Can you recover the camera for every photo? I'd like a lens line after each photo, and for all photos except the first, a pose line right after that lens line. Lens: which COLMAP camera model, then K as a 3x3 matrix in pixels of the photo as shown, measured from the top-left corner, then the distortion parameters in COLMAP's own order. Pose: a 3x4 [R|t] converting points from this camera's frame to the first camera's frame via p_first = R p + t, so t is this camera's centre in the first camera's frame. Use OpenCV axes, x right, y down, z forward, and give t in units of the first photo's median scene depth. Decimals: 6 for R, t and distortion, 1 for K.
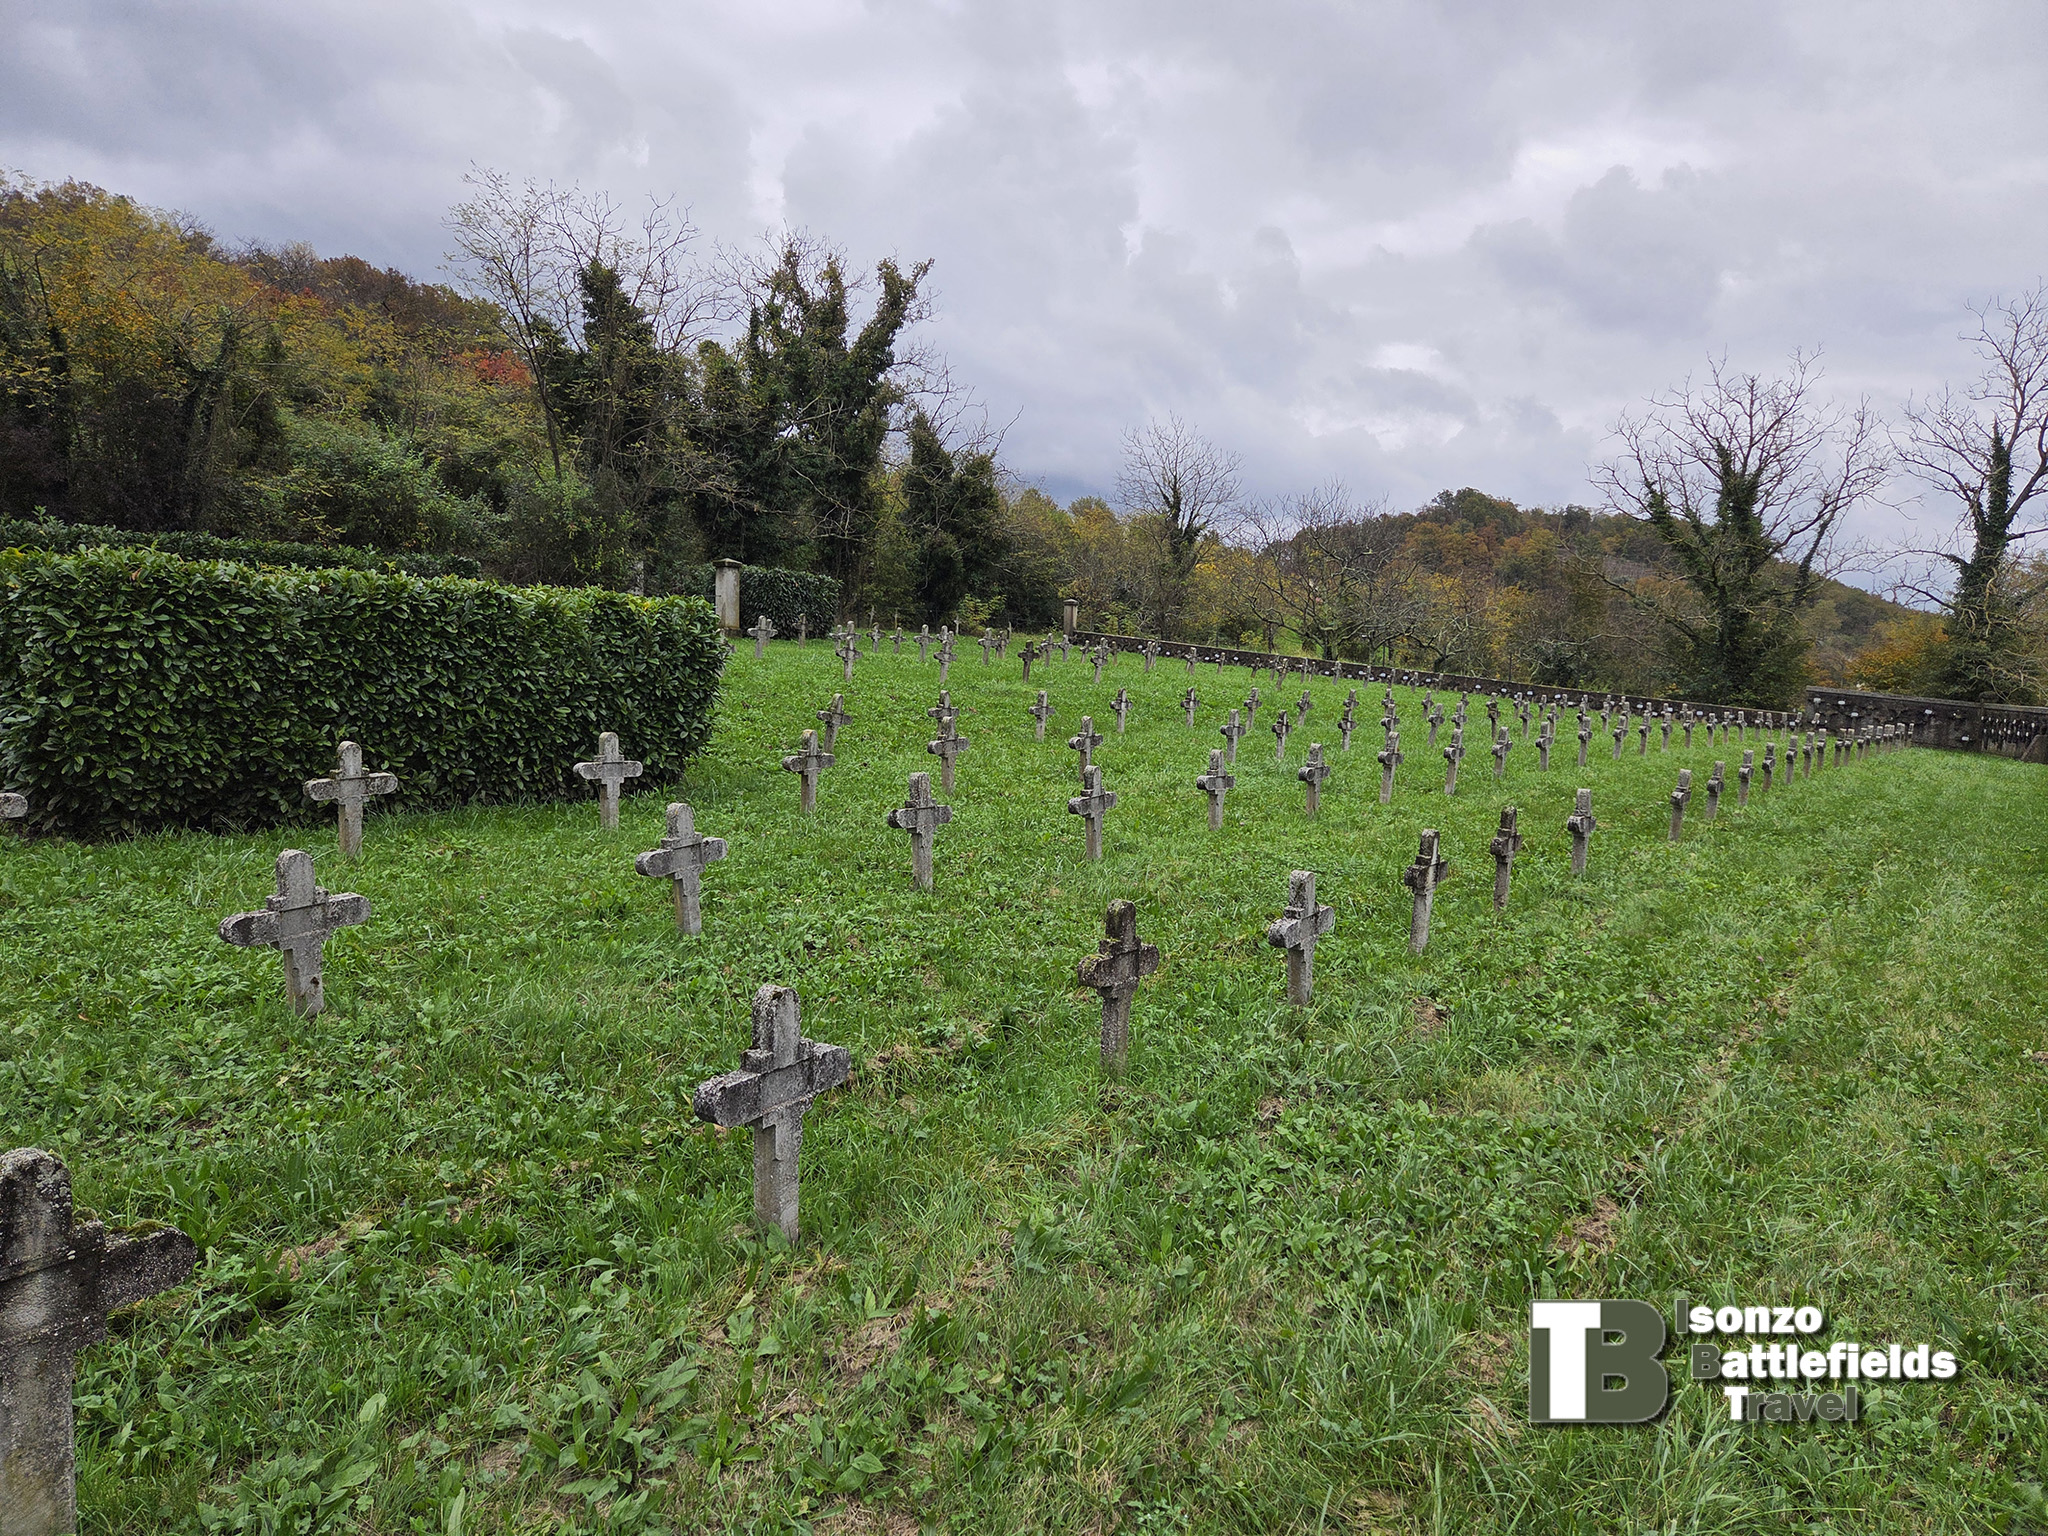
lens RADIAL K [[1366.1, 0, 1039.4], [0, 1366.1, 783.0], [0, 0, 1]] dist [0.072363, -0.055966]
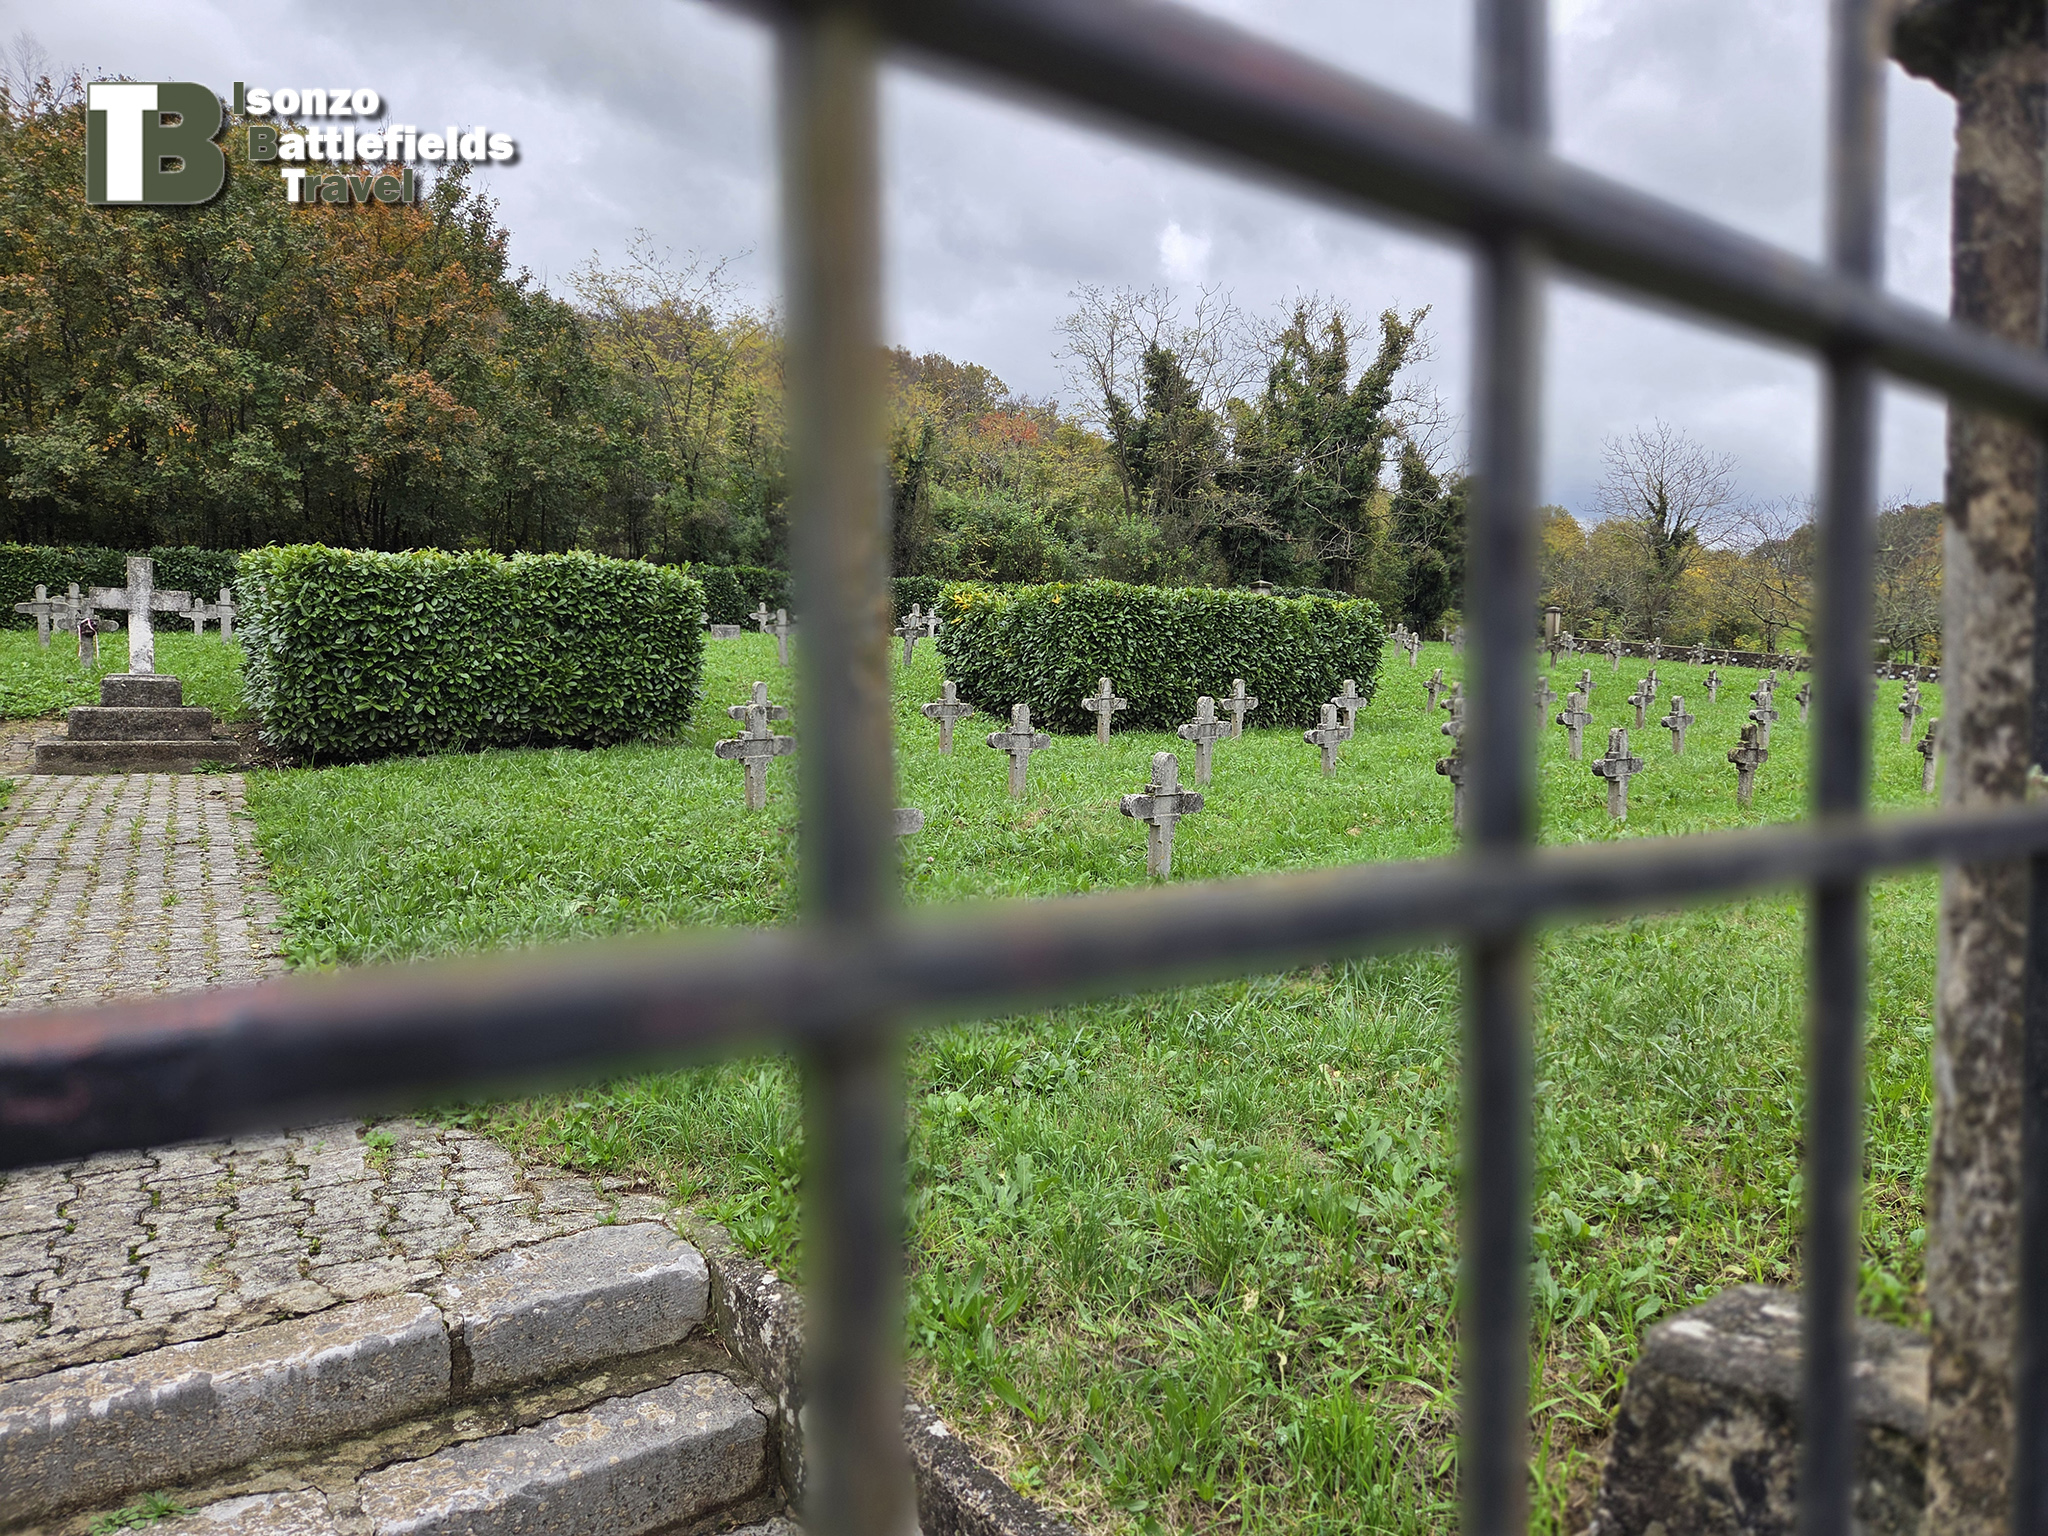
lens RADIAL K [[1366.1, 0, 1023.6], [0, 1366.1, 765.5], [0, 0, 1]] dist [0.072363, -0.055966]
pose [[0.949290, 0.005379, -0.314356, -0.036092], [-0.014582, 0.999531, -0.026932, 0.025231], [0.314064, 0.030151, 0.948923, -0.147801]]
